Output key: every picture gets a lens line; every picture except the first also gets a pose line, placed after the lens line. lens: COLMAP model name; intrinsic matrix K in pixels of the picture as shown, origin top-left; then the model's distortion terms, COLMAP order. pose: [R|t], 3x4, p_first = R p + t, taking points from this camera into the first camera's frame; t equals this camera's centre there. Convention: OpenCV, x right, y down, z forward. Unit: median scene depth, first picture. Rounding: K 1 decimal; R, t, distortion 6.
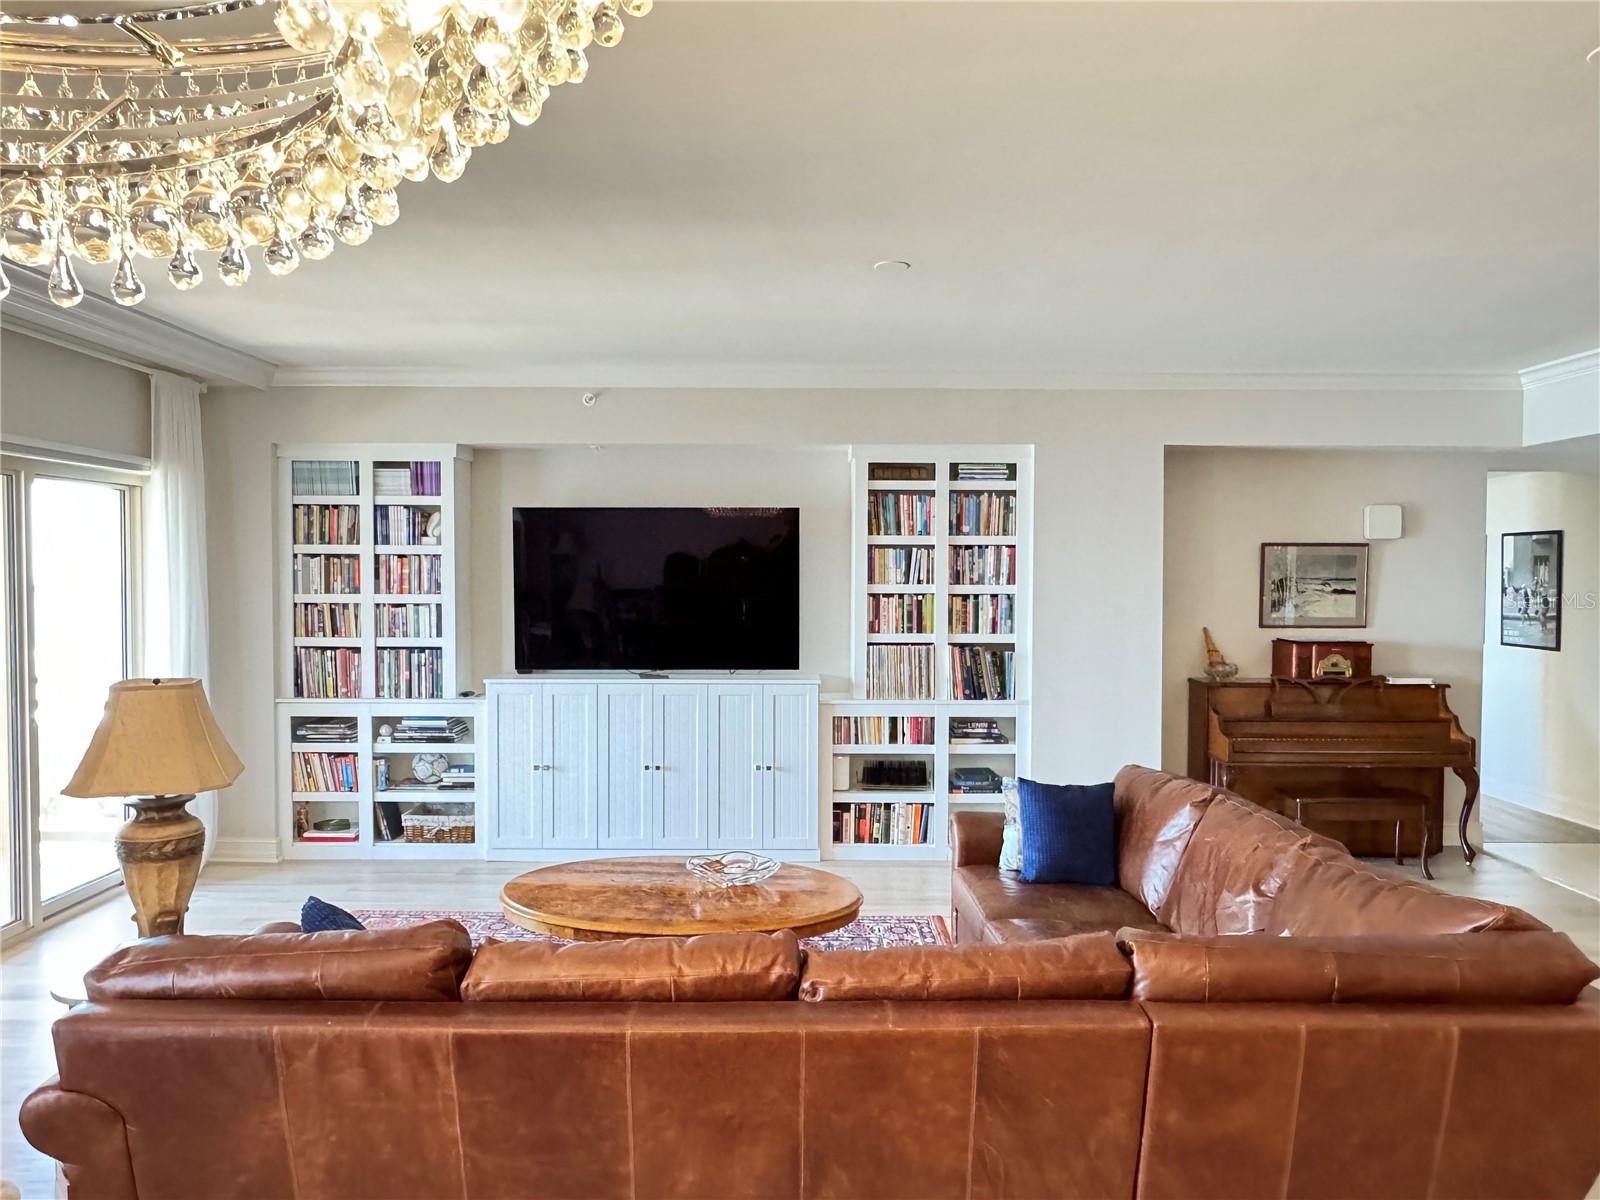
lens RADIAL K [[1140.3, 0, 799.4], [0, 1140.3, 603.5], [0, 0, 1]] dist [0.009792, 0.000953]
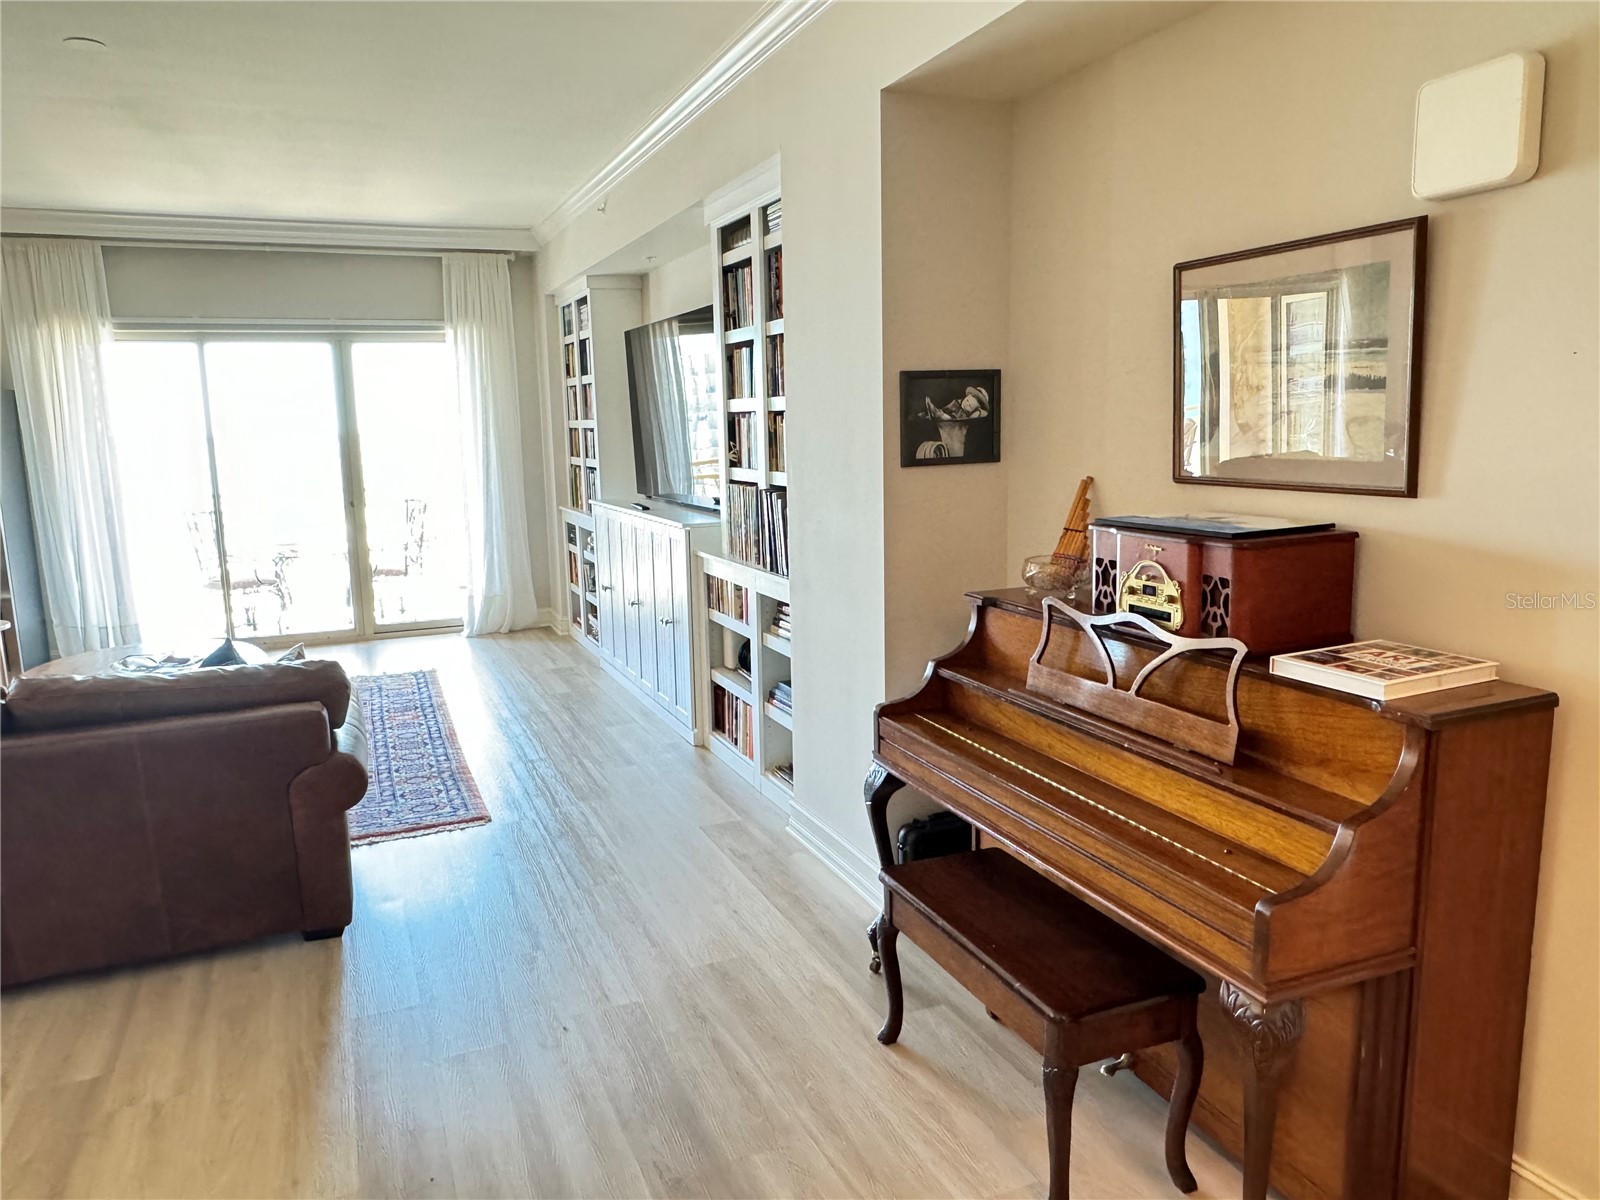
lens RADIAL K [[1140.3, 0, 801.9], [0, 1140.3, 596.1], [0, 0, 1]] dist [0.009792, 0.000953]
pose [[0.382782, 0.131417, -0.914444, 0.770136], [-0.005563, 0.990140, 0.139967, 0.005088], [0.923822, -0.048490, 0.379739, 0.755163]]
